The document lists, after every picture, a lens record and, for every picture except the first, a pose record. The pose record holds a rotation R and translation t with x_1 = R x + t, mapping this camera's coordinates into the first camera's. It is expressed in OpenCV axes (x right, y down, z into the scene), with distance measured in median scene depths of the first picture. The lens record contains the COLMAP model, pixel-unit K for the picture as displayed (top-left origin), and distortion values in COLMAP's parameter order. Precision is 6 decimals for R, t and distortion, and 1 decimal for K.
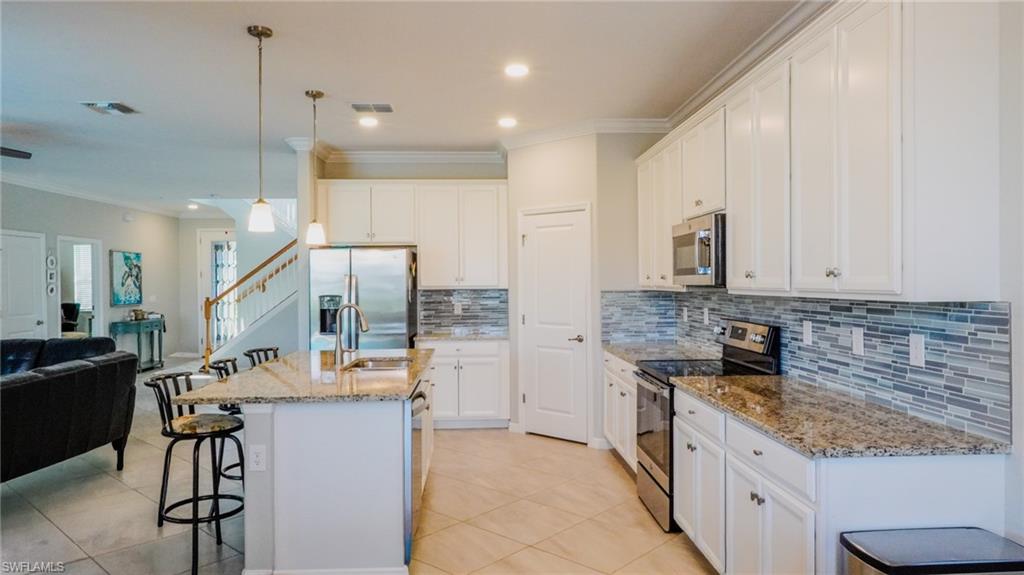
lens RADIAL K [[657.5, 0, 512.0], [0, 657.5, 287.5], [0, 0, 1]] dist [-0.004444, -0.000398]
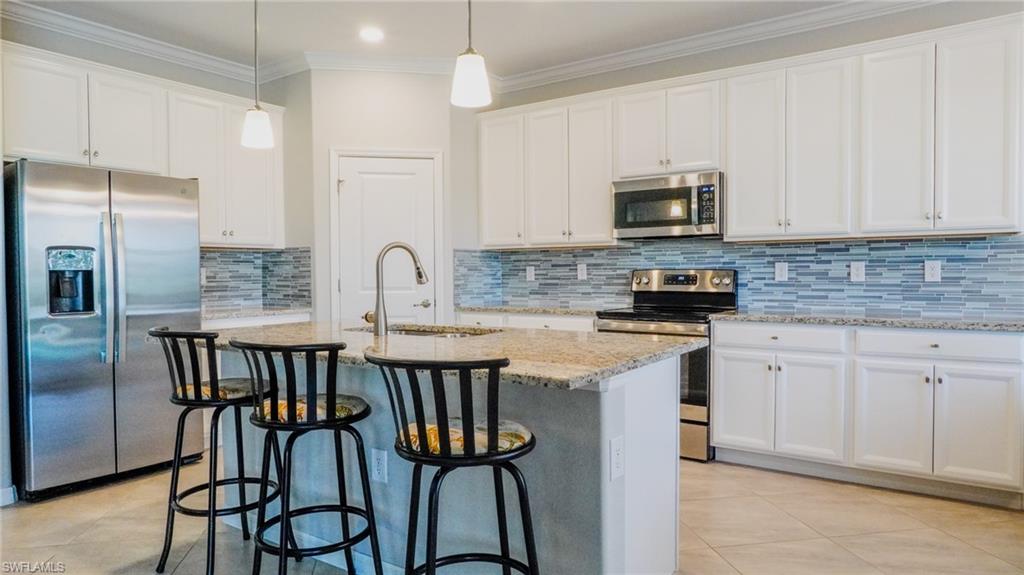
lens RADIAL K [[637.3, 0, 512.0], [0, 637.3, 287.5], [0, 0, 1]] dist [-0.017340, 0.000577]
pose [[0.620382, -0.013662, 0.784181, -0.968971], [0.008146, 0.999907, 0.010976, 0.092736], [-0.784258, -0.000421, 0.620435, 0.726083]]
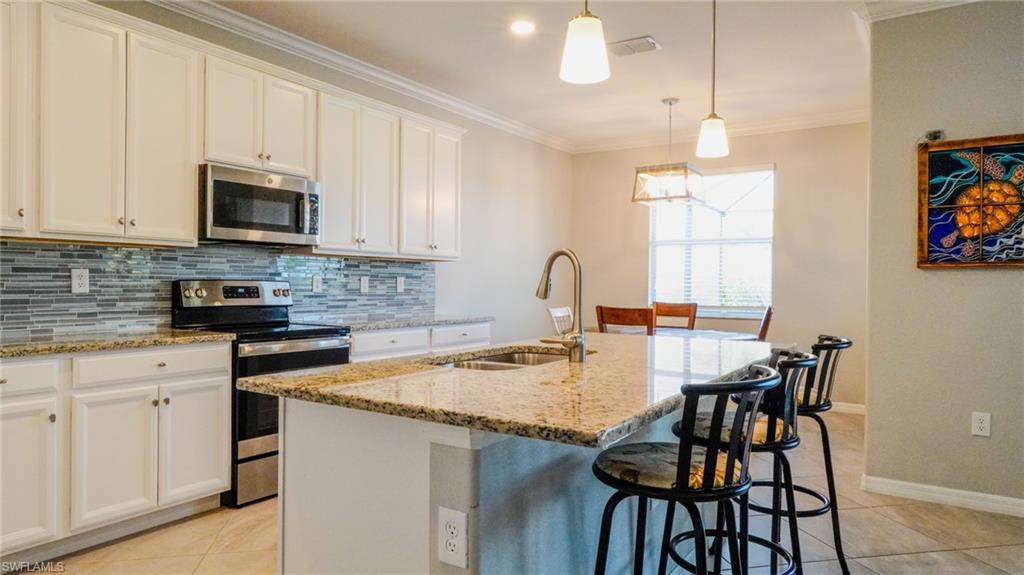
lens RADIAL K [[637.3, 0, 512.0], [0, 637.3, 287.5], [0, 0, 1]] dist [-0.017340, 0.000577]
pose [[-0.807304, -0.001581, 0.590134, -0.750367], [0.003658, 0.999964, 0.007682, 0.076638], [-0.590124, 0.008360, -0.807269, 2.075195]]
